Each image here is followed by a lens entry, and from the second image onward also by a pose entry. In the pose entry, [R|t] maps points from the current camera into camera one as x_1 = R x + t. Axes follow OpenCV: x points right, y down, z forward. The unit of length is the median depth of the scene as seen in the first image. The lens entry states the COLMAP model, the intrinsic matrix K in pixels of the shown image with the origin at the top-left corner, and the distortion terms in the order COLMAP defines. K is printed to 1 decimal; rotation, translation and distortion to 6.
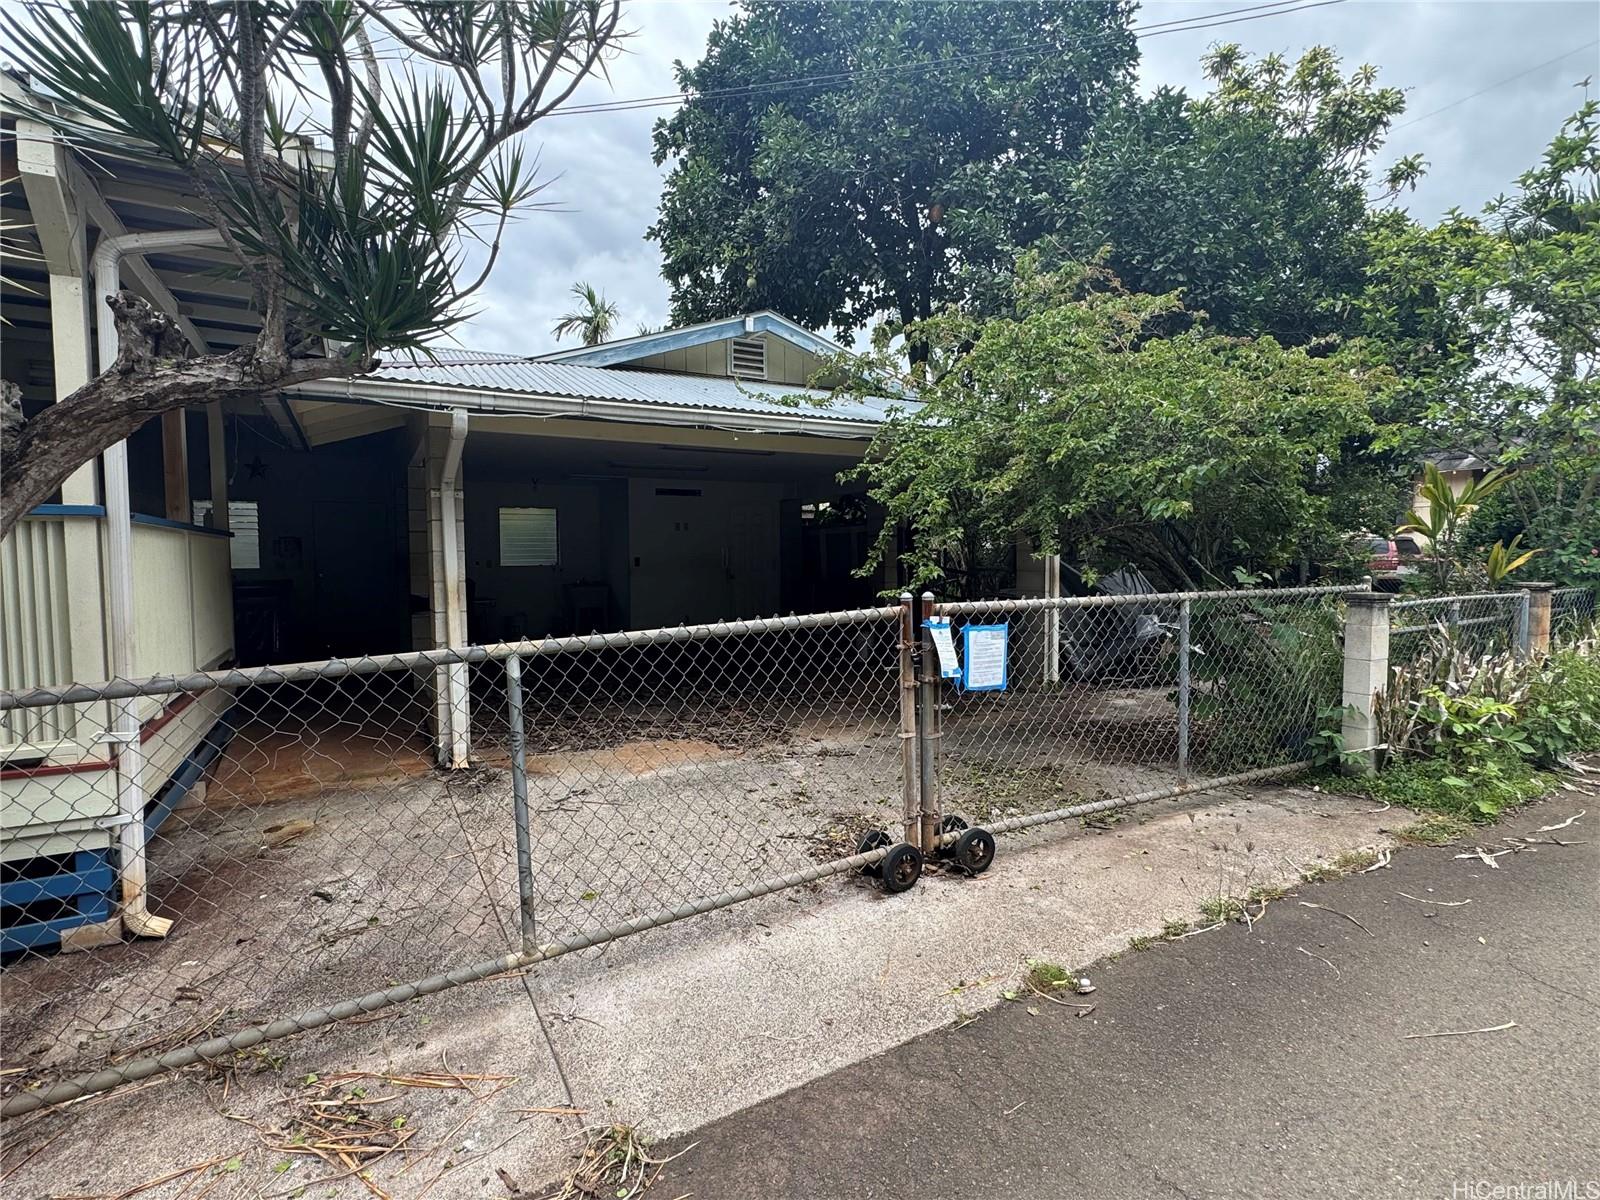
lens RADIAL K [[797.3, 0, 800.0], [0, 797.3, 600.0], [0, 0, 1]] dist [-0.002404, 0.000539]
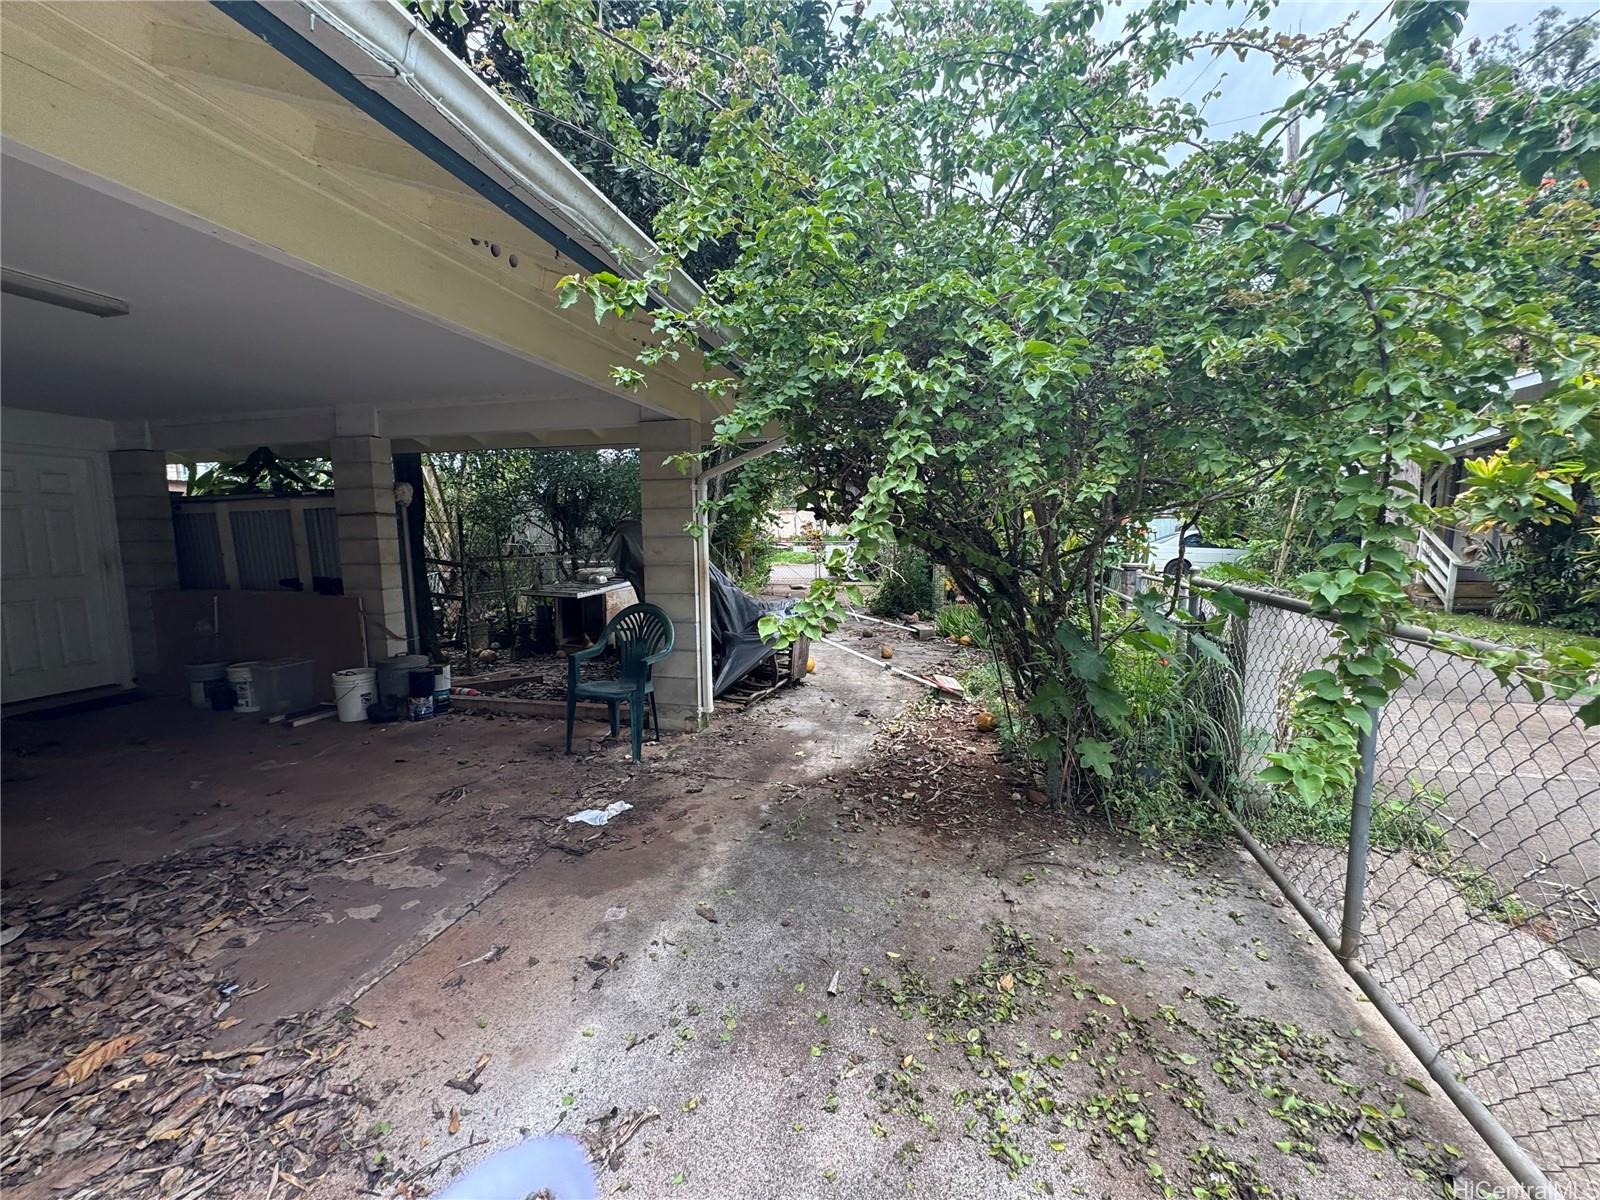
lens RADIAL K [[634.9, 0, 798.9], [0, 634.9, 600.2], [0, 0, 1]] dist [-0.004733, 0.000671]
pose [[0.677038, -0.076088, 0.732004, -0.141159], [0.044218, 0.997050, 0.062741, -0.117682], [-0.734618, -0.010111, 0.678406, 1.560265]]
